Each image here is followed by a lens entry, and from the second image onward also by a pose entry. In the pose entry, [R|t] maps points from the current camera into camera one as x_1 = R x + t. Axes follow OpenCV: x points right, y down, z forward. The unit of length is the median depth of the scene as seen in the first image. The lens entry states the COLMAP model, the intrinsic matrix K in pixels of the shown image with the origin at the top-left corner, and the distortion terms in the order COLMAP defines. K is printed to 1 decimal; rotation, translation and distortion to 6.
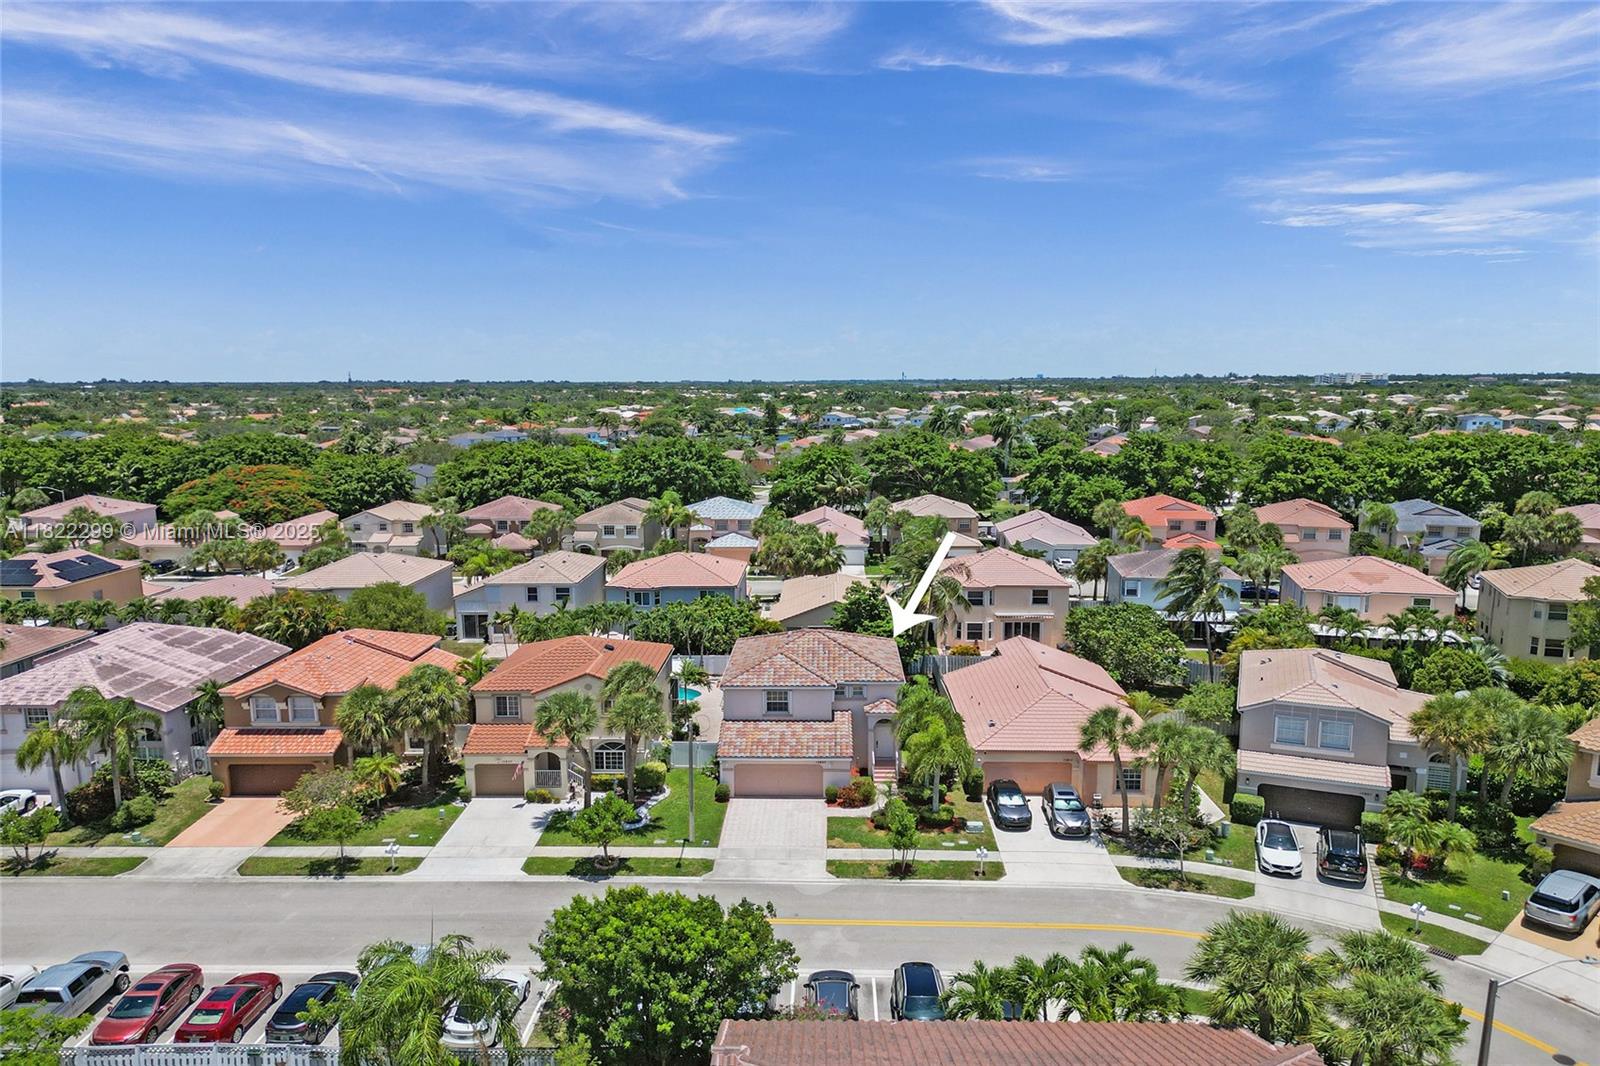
lens RADIAL K [[1125.1, 0, 798.4], [0, 1125.1, 528.4], [0, 0, 1]] dist [0.070833, -0.069524]
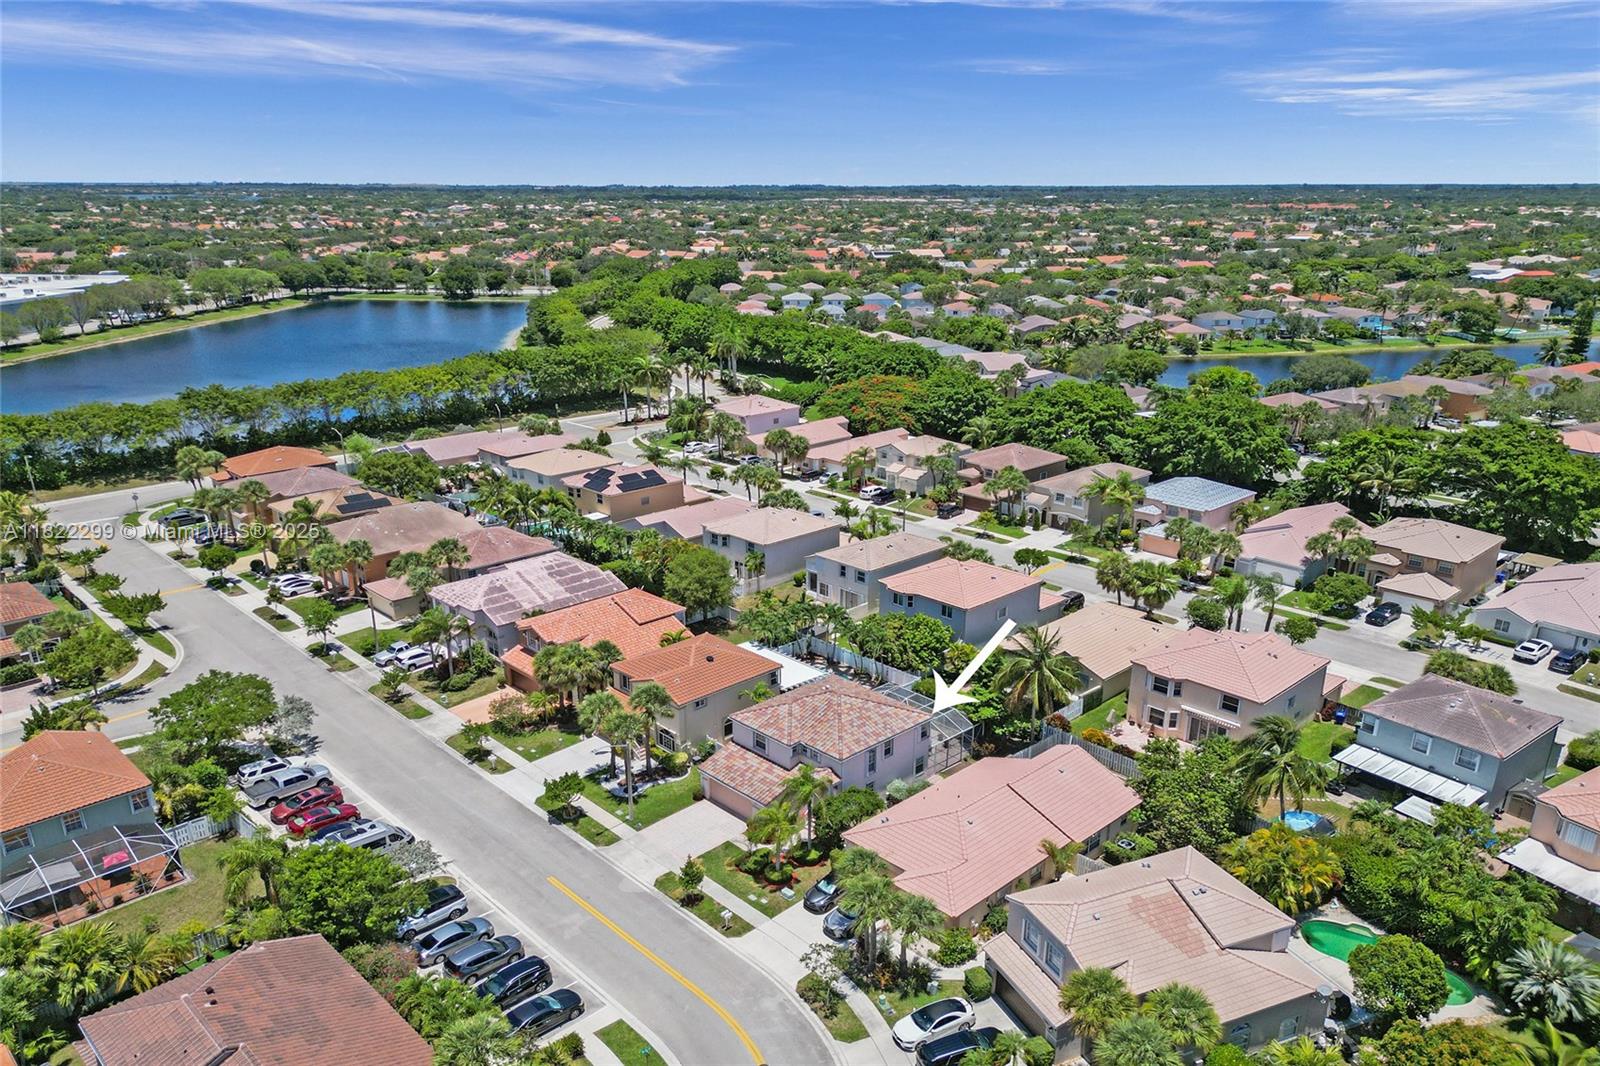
lens RADIAL K [[1140.0, 0, 796.7], [0, 1140.0, 538.5], [0, 0, 1]] dist [0.072622, -0.085404]
pose [[0.714362, 0.214107, -0.666217, 0.831059], [-0.099153, 0.973407, 0.206512, -0.345878], [0.692716, -0.081467, 0.716594, 0.111257]]
